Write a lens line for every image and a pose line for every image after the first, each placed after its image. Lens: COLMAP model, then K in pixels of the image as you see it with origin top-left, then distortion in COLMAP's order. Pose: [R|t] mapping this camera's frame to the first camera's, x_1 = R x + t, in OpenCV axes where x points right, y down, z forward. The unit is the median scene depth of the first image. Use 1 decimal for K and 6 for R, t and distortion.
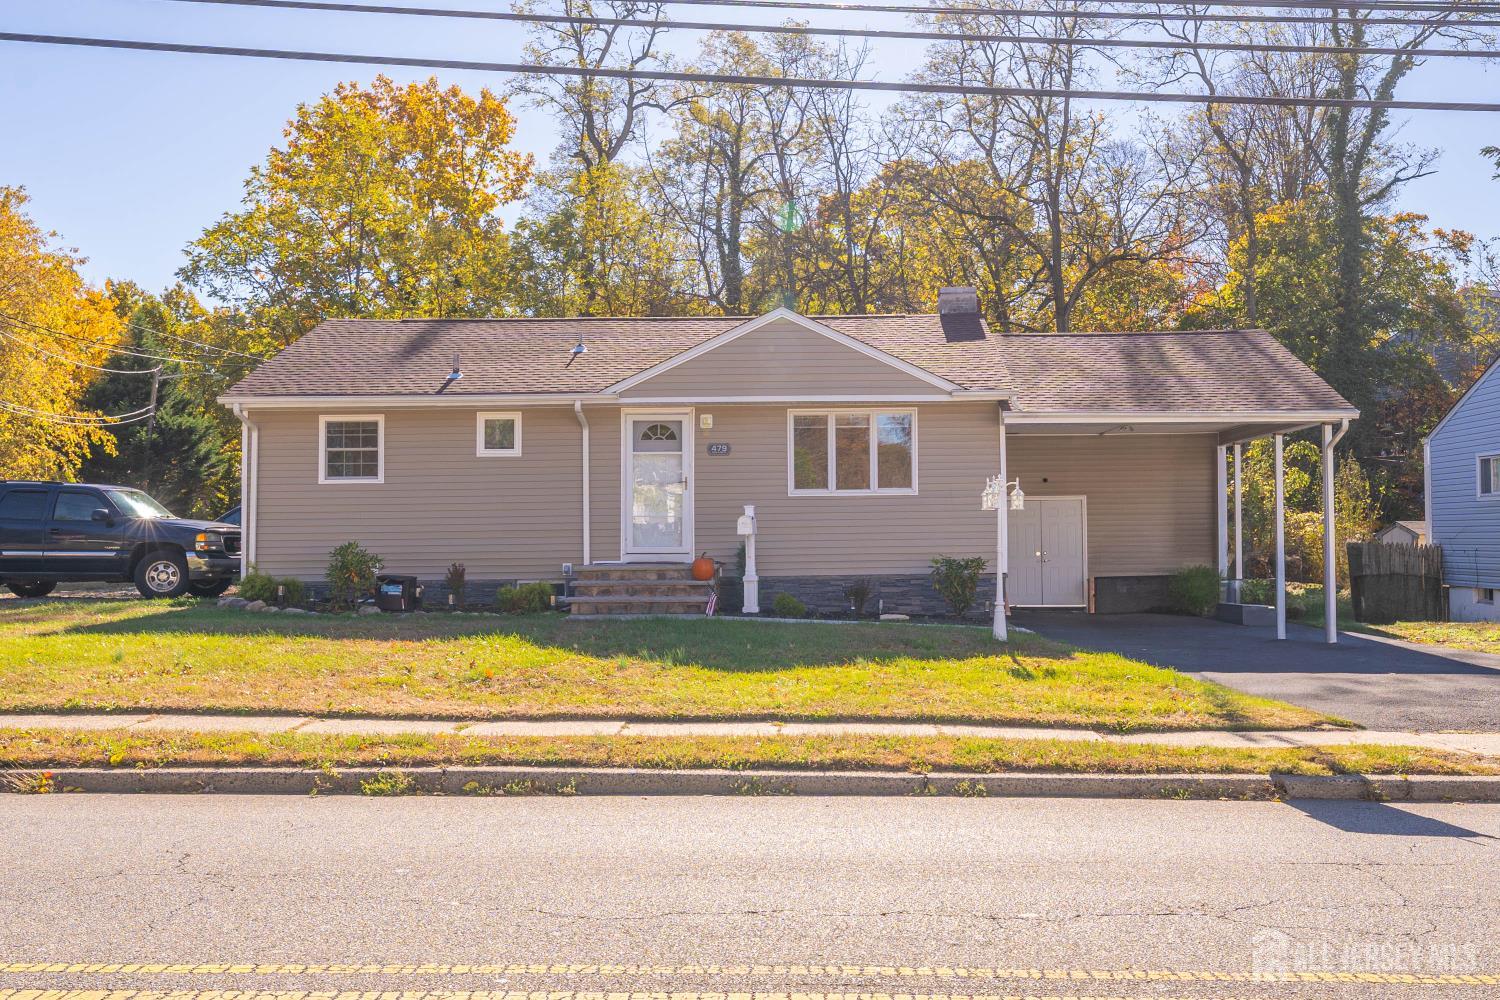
lens RADIAL K [[1489.3, 0, 750.0], [0, 1489.3, 493.9], [0, 0, 1]] dist [-0.013597, 0.000000]
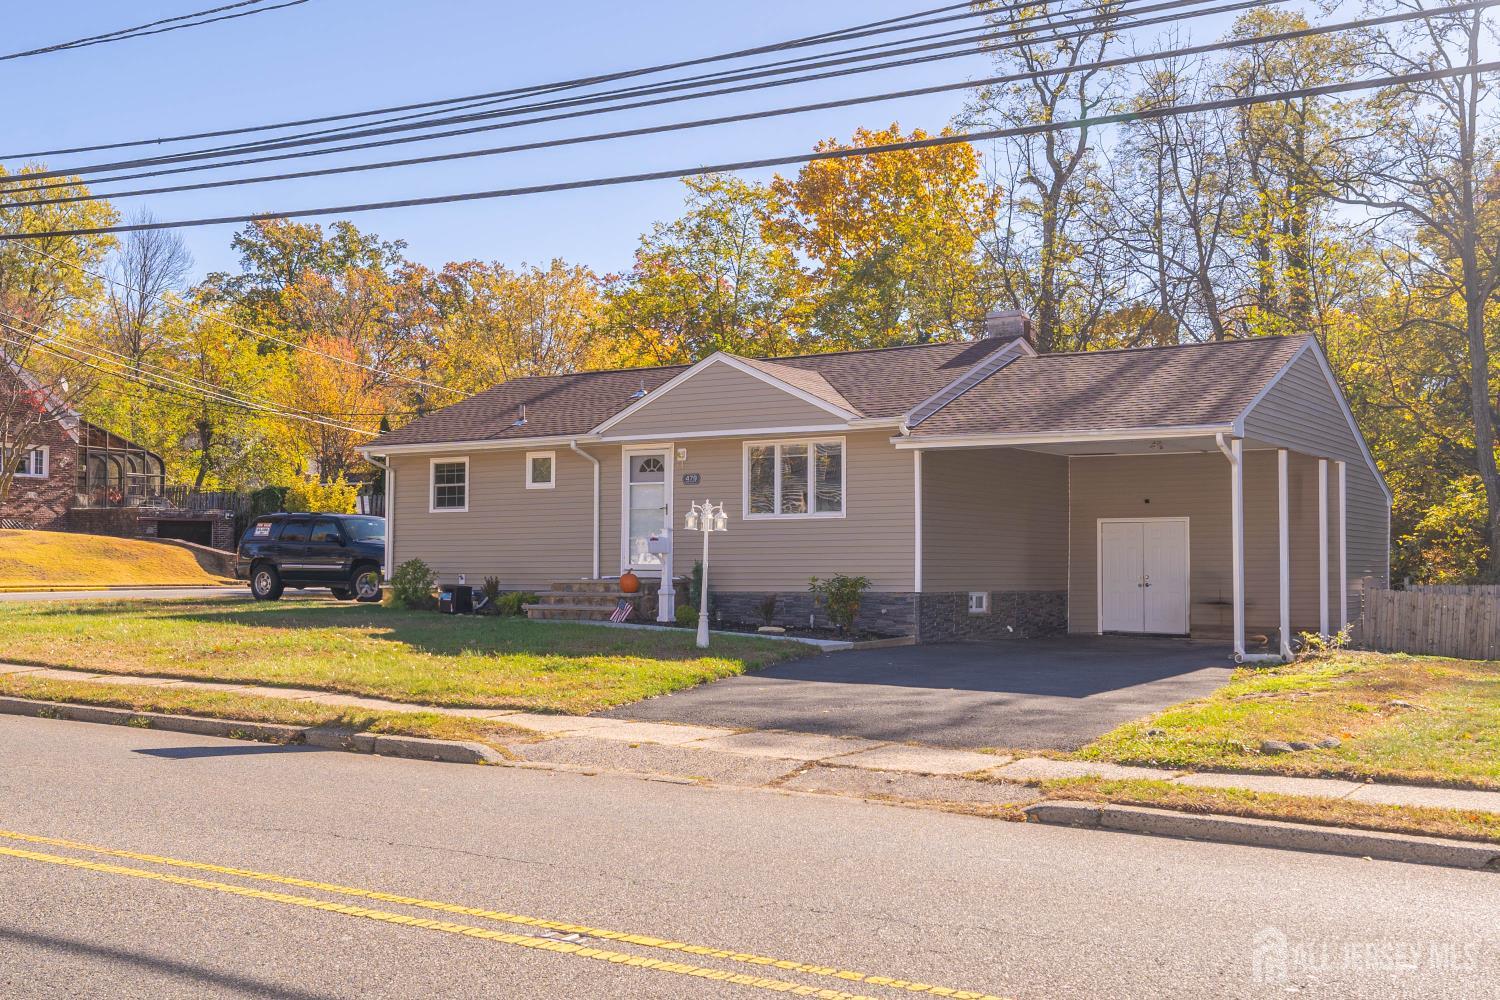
lens RADIAL K [[1569.7, 0, 751.1], [0, 1569.7, 507.2], [0, 0, 1]] dist [0.009898, 0.000000]
pose [[0.849988, -0.011151, -0.526684, 0.646778], [0.006737, 0.999924, -0.010298, 0.004215], [0.526759, 0.005205, 0.849999, 0.007881]]
